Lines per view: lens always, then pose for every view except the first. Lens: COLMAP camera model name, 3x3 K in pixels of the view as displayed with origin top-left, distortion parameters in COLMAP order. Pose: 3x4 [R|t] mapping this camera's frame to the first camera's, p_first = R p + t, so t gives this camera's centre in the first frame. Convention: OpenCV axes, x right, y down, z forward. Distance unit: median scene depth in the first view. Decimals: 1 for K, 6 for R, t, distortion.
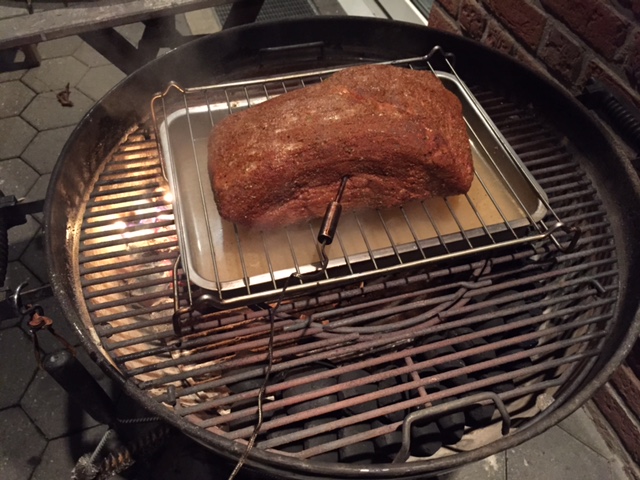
lens RADIAL K [[536.3, 0, 320.0], [0, 536.3, 240.0], [0, 0, 1]] dist [0.002752, -0.008665]
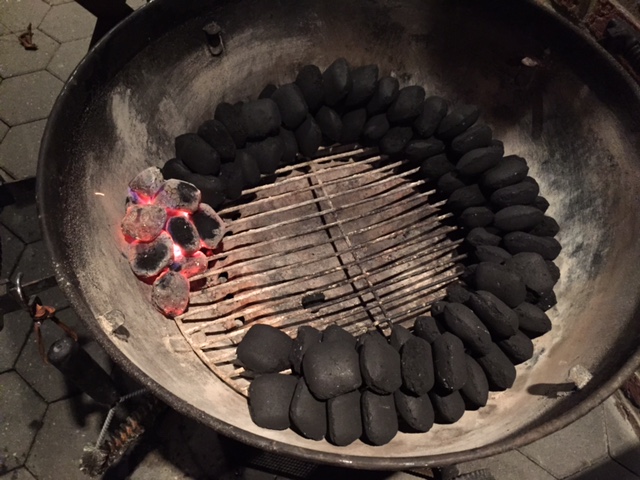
lens RADIAL K [[536.3, 0, 320.0], [0, 536.3, 240.0], [0, 0, 1]] dist [0.002752, -0.008665]
pose [[0.998666, -0.035716, 0.037303, -0.032071], [0.031149, 0.992695, 0.116561, -0.028005], [-0.041194, -0.115243, 0.992483, 0.030893]]
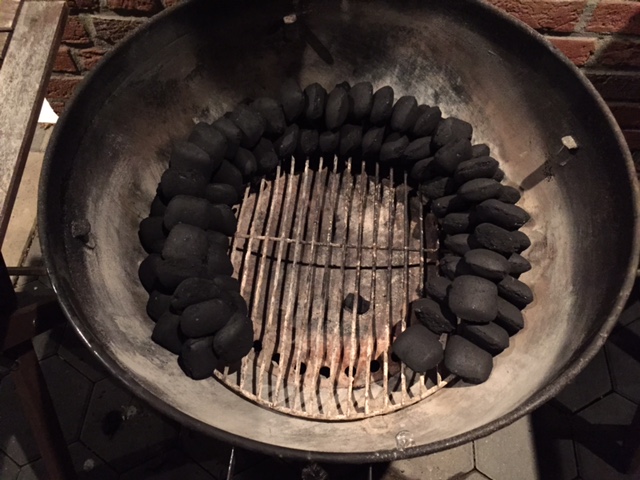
lens RADIAL K [[536.3, 0, 320.0], [0, 536.3, 240.0], [0, 0, 1]] dist [0.002752, -0.008665]
pose [[0.406703, -0.812530, 0.417598, -0.263598], [0.718809, 0.566734, 0.402650, -0.243375], [-0.563832, 0.136414, 0.814546, 0.117819]]
